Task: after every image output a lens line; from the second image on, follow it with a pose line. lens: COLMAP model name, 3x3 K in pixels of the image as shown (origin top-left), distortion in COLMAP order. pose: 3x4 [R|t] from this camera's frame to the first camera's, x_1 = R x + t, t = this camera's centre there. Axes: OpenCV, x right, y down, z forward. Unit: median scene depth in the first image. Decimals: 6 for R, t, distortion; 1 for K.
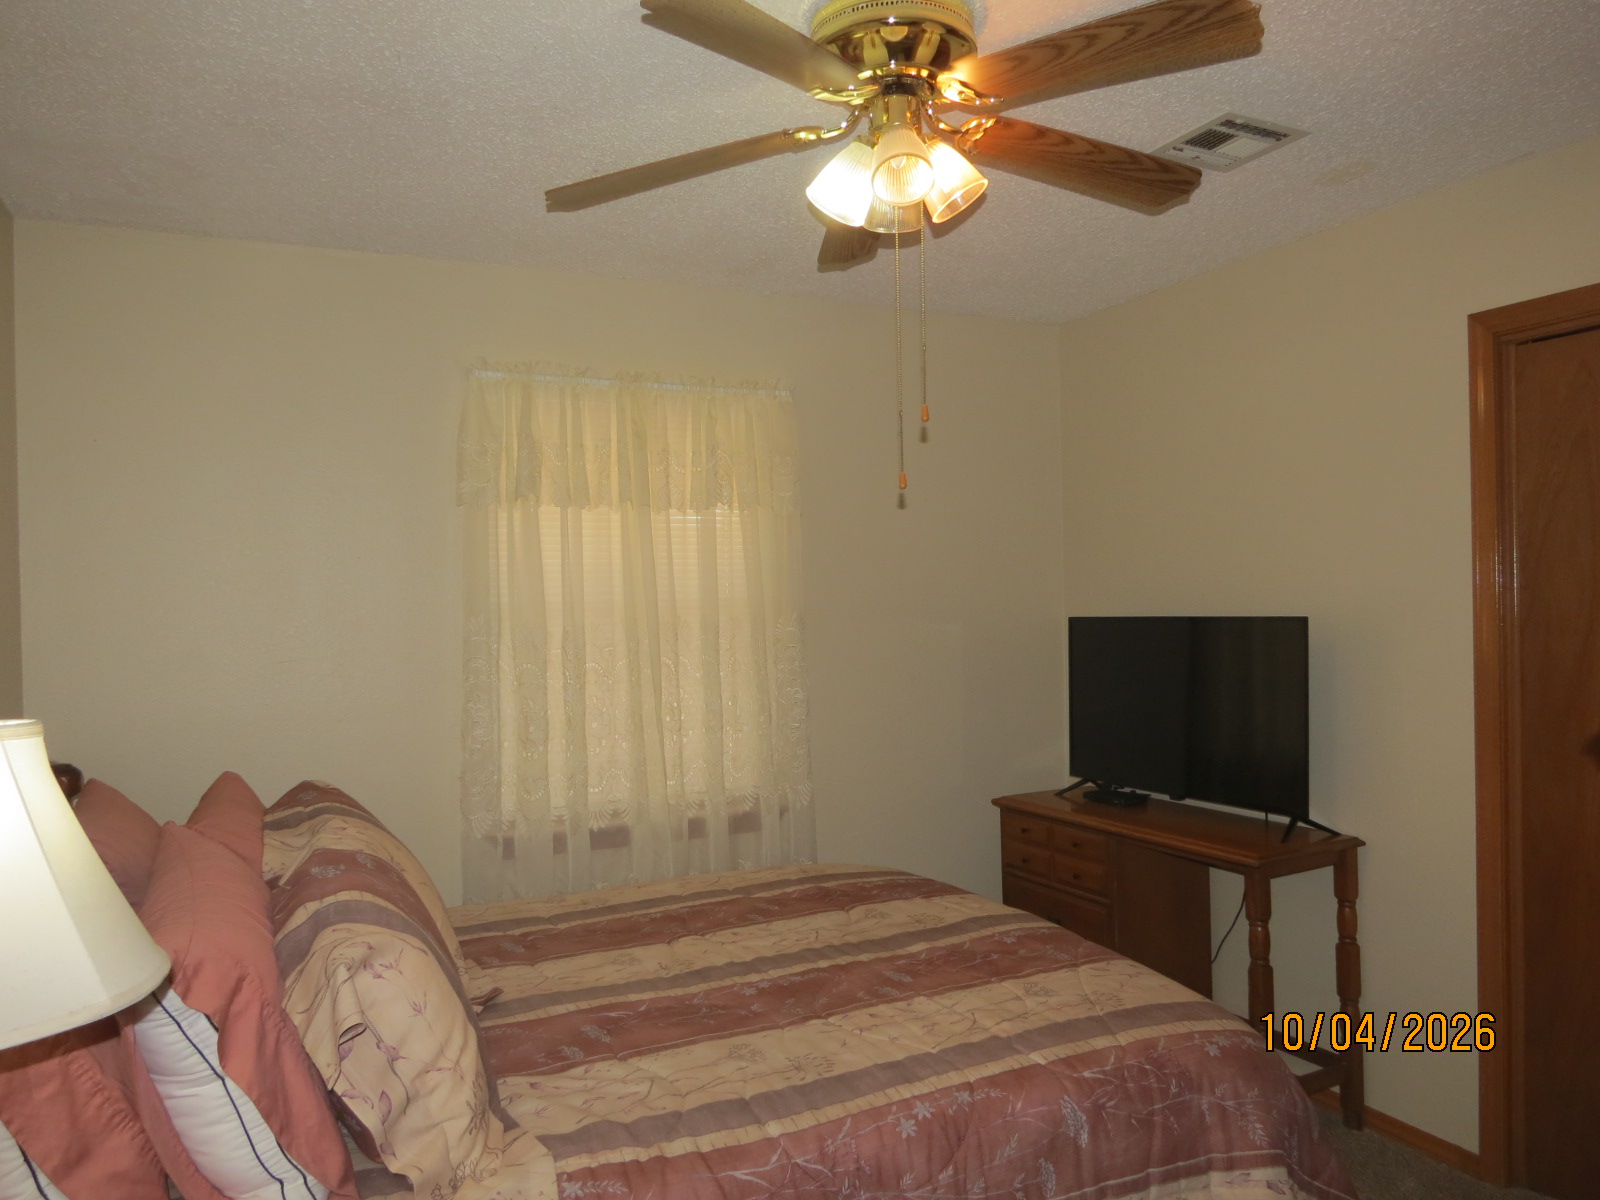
lens RADIAL K [[1140.8, 0, 801.5], [0, 1140.8, 595.1], [0, 0, 1]] dist [-0.033288, 0.017851]
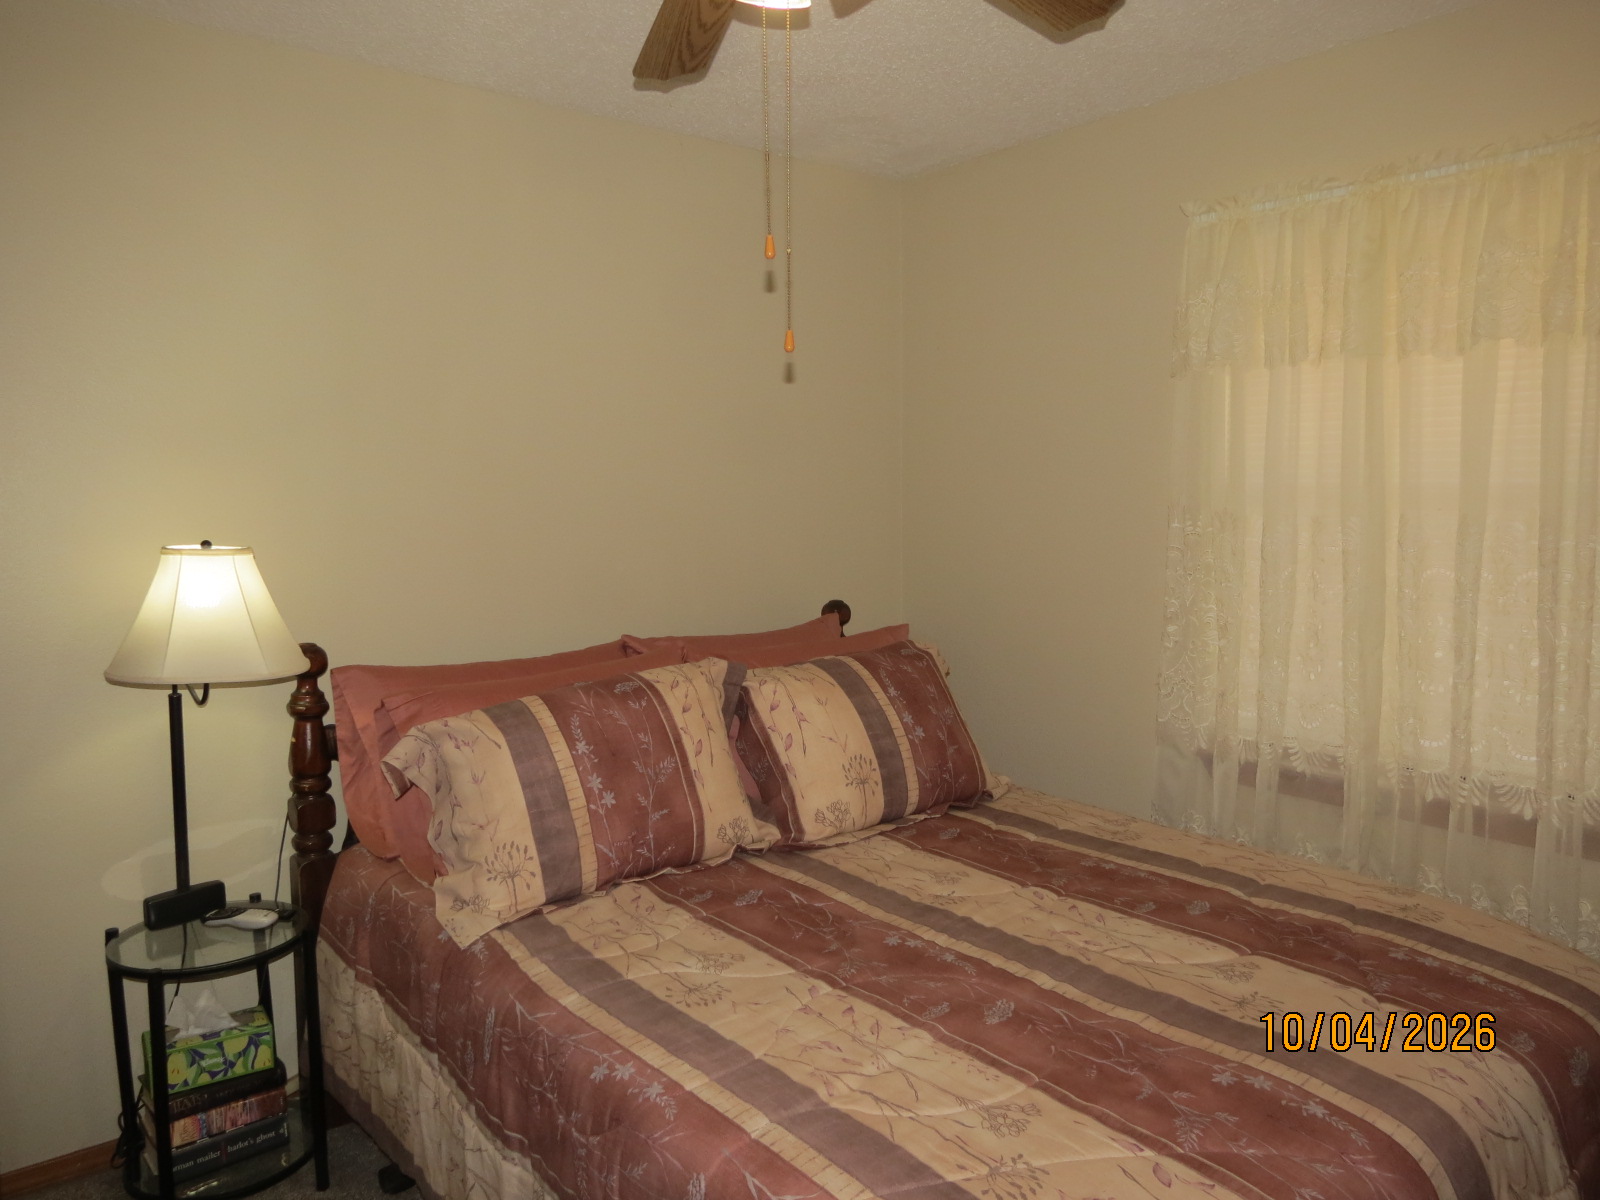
lens RADIAL K [[1140.8, 0, 801.5], [0, 1140.8, 595.1], [0, 0, 1]] dist [-0.033288, 0.017851]
pose [[0.220381, 0.108195, -0.969395, 0.623514], [0.009064, 0.993559, 0.112953, -0.014489], [0.975372, -0.033680, 0.217980, 0.611023]]
